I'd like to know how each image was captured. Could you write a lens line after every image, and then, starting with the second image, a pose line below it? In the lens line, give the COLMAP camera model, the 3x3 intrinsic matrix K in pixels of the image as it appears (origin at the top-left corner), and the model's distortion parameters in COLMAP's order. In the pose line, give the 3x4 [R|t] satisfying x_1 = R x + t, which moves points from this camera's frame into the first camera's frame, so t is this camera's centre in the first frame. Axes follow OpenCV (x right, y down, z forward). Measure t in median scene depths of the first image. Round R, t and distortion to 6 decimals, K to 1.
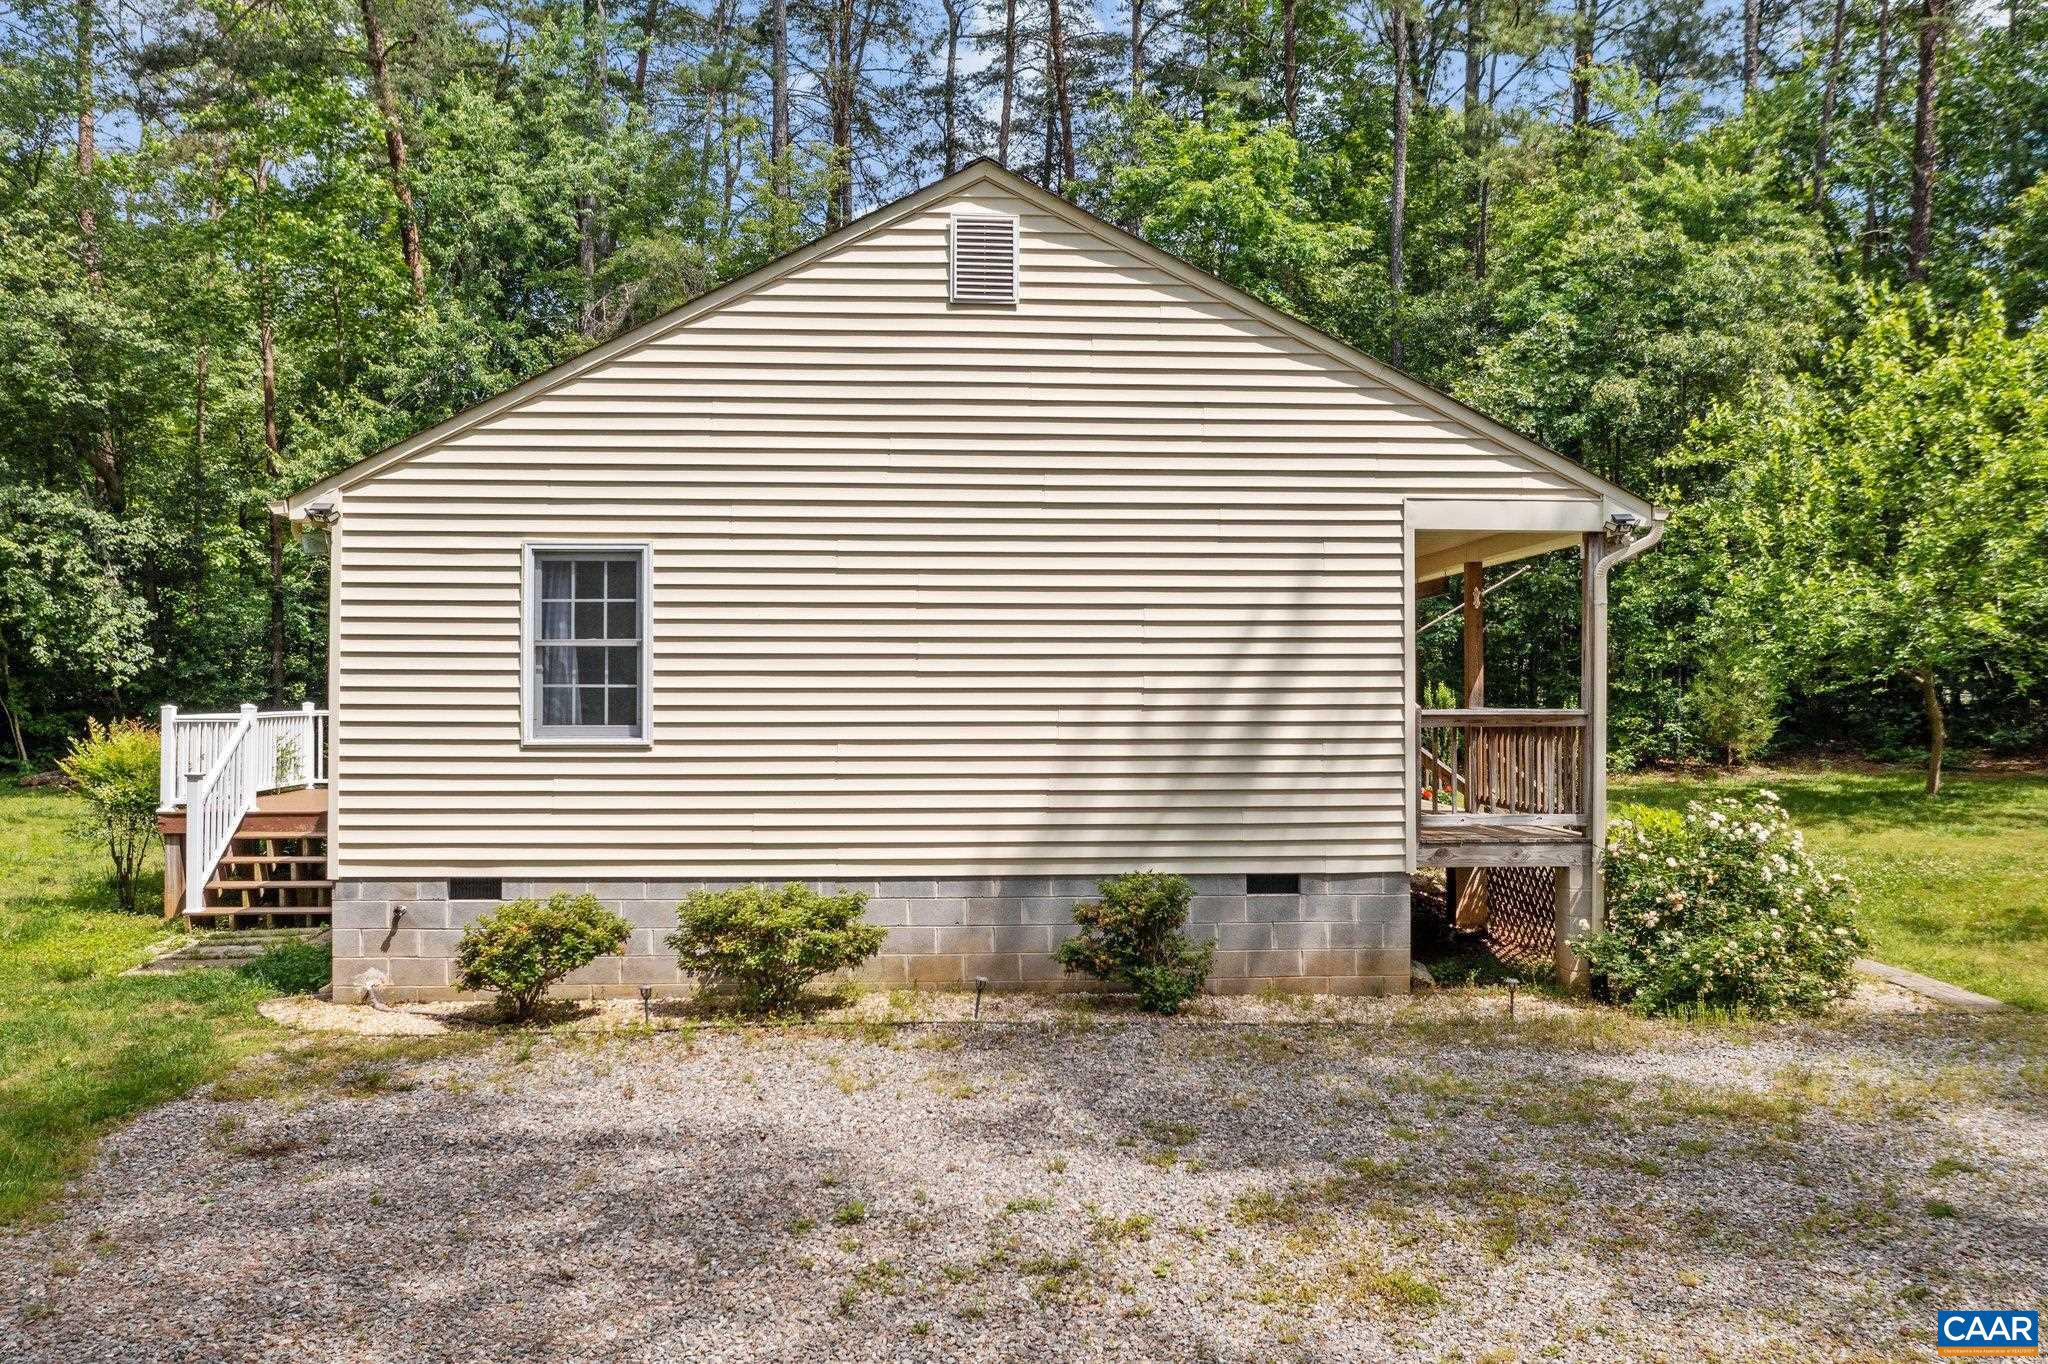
lens RADIAL K [[1685.7, 0, 1024.0], [0, 1685.7, 682.0], [0, 0, 1]] dist [-0.010452, -0.001717]
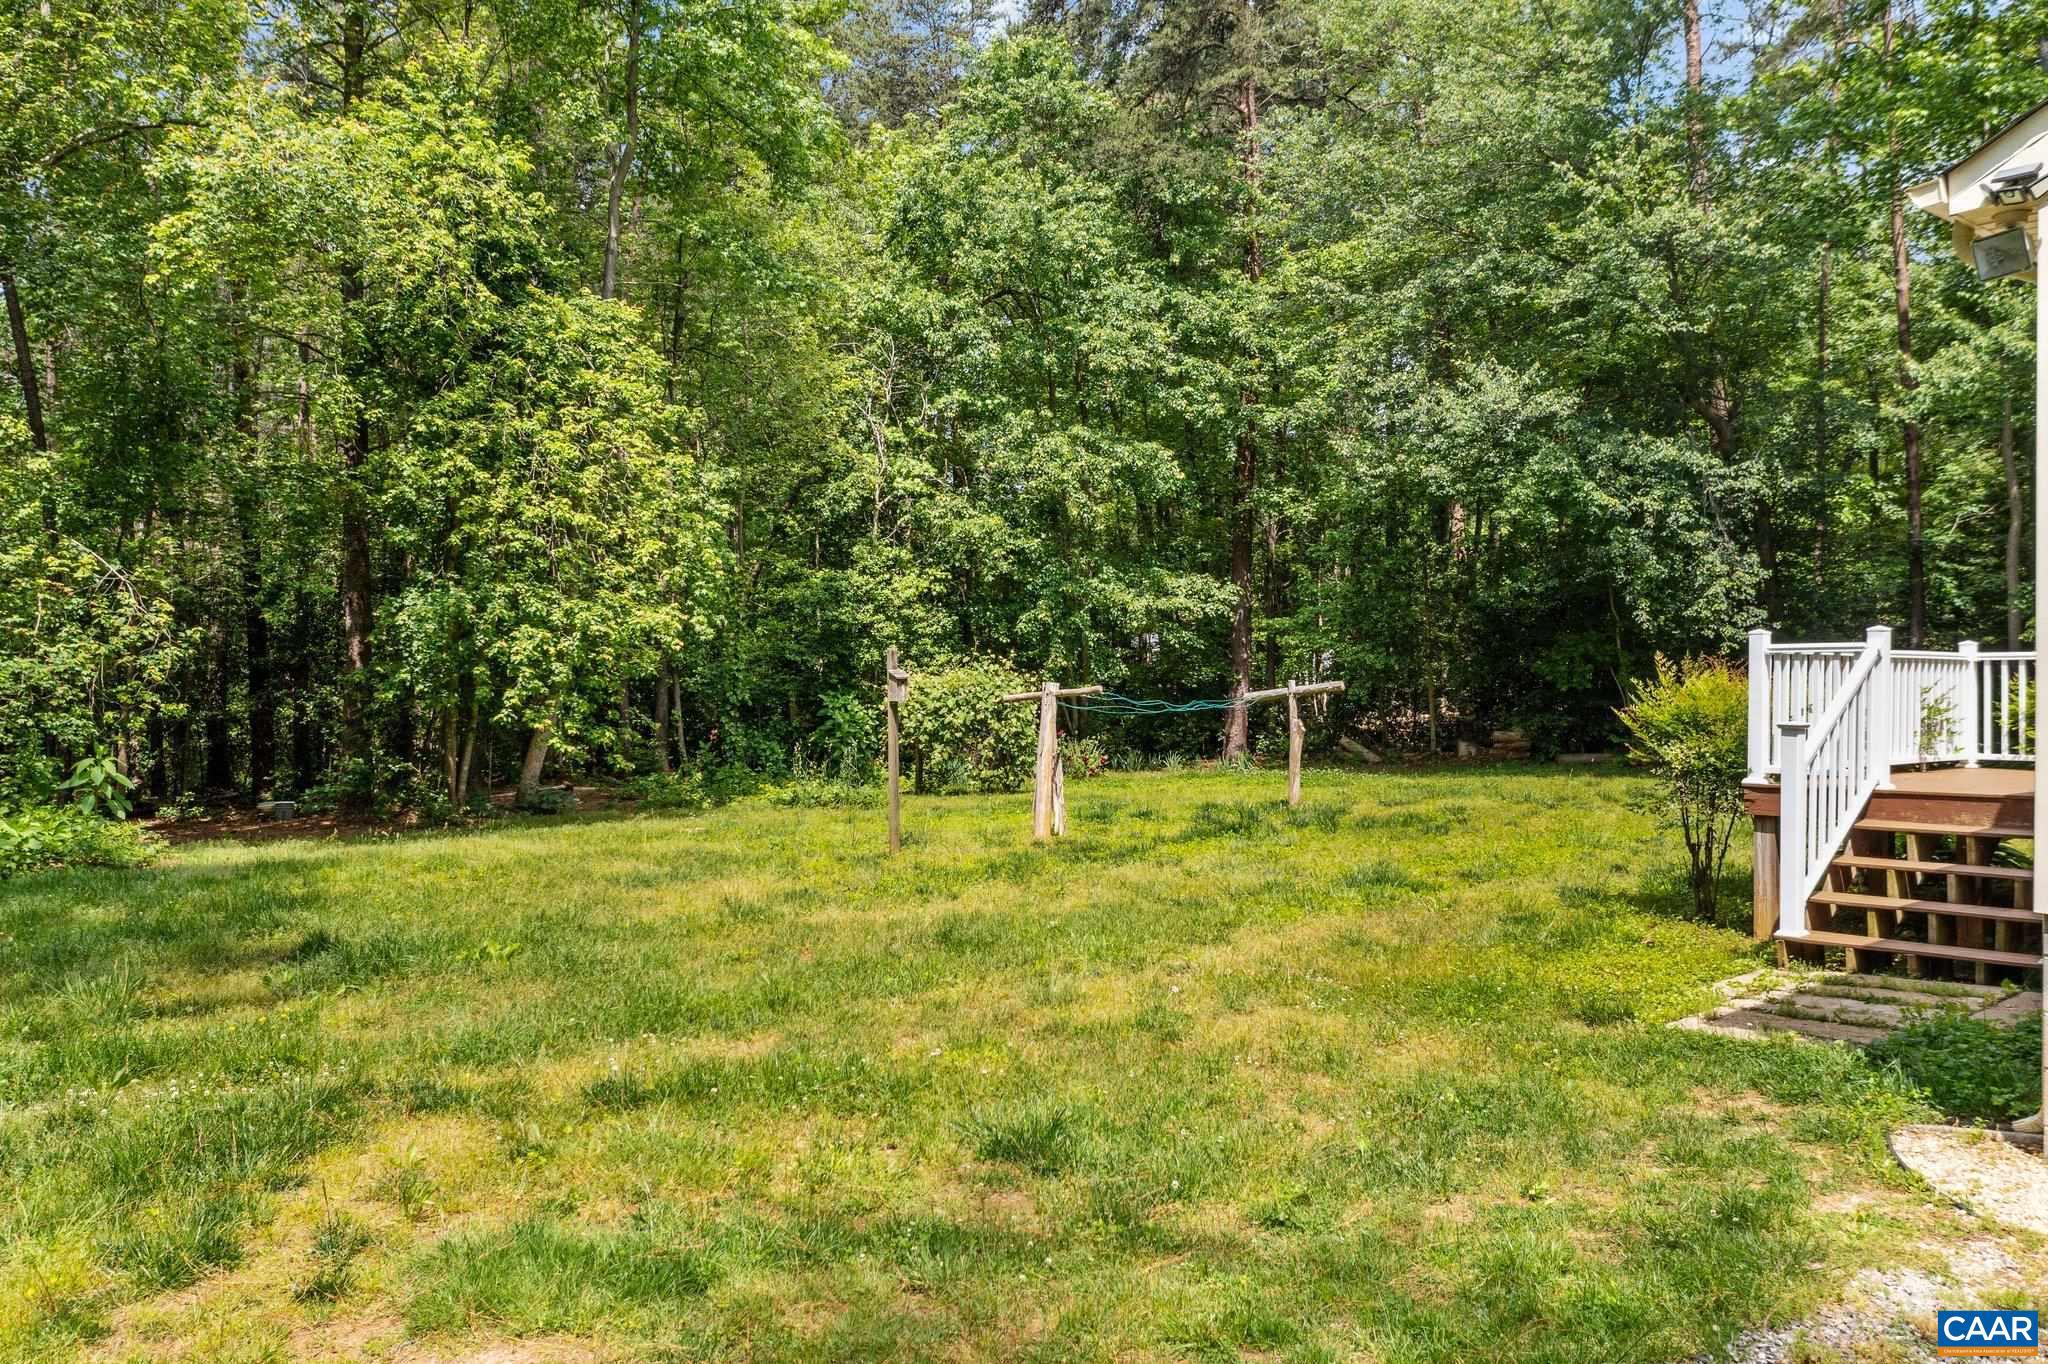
lens RADIAL K [[1606.3, 0, 1024.0], [0, 1606.3, 682.0], [0, 0, 1]] dist [-0.016746, -0.005206]
pose [[0.601519, -0.005934, -0.798837, -0.173553], [-0.000352, 0.999970, -0.007693, 0.042406], [0.798858, 0.004908, 0.601499, 0.381086]]
